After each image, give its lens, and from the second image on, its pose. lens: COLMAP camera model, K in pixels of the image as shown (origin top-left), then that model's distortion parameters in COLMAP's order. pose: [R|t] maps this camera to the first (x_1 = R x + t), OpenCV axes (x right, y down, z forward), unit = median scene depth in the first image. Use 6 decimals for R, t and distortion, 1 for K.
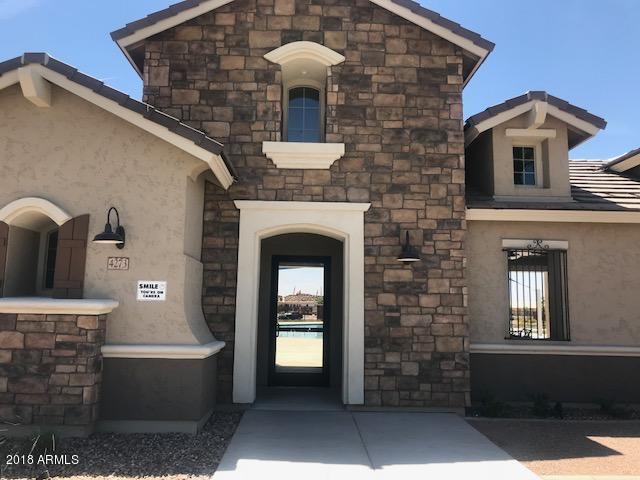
lens RADIAL K [[521.7, 0, 317.2], [0, 521.7, 236.5], [0, 0, 1]] dist [0.110121, -0.261617]
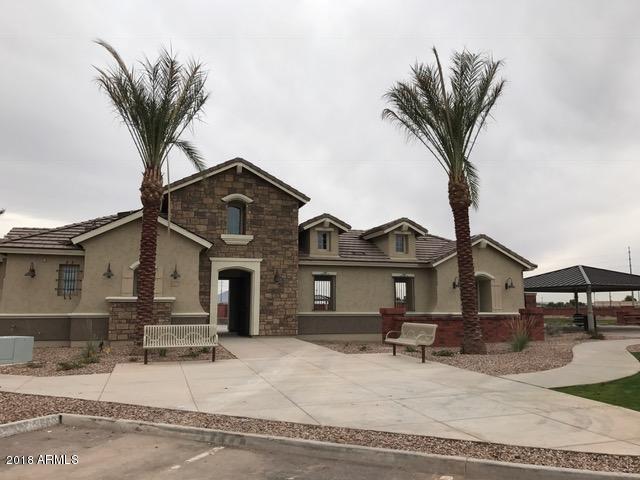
lens RADIAL K [[521.7, 0, 317.2], [0, 521.7, 236.5], [0, 0, 1]] dist [0.110121, -0.261617]
pose [[0.964560, 0.019913, 0.263112, -0.318206], [-0.021625, 0.999760, 0.003612, -0.185921], [-0.262977, -0.009174, 0.964758, -1.551353]]
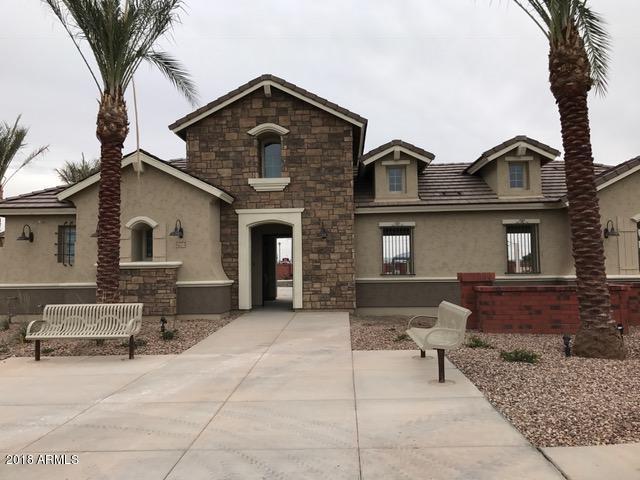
lens RADIAL K [[521.7, 0, 317.2], [0, 521.7, 236.5], [0, 0, 1]] dist [0.110121, -0.261617]
pose [[0.995180, -0.036950, -0.090838, 0.316709], [0.044208, 0.995876, 0.079229, -0.107286], [0.087536, -0.082863, 0.992709, -0.916790]]
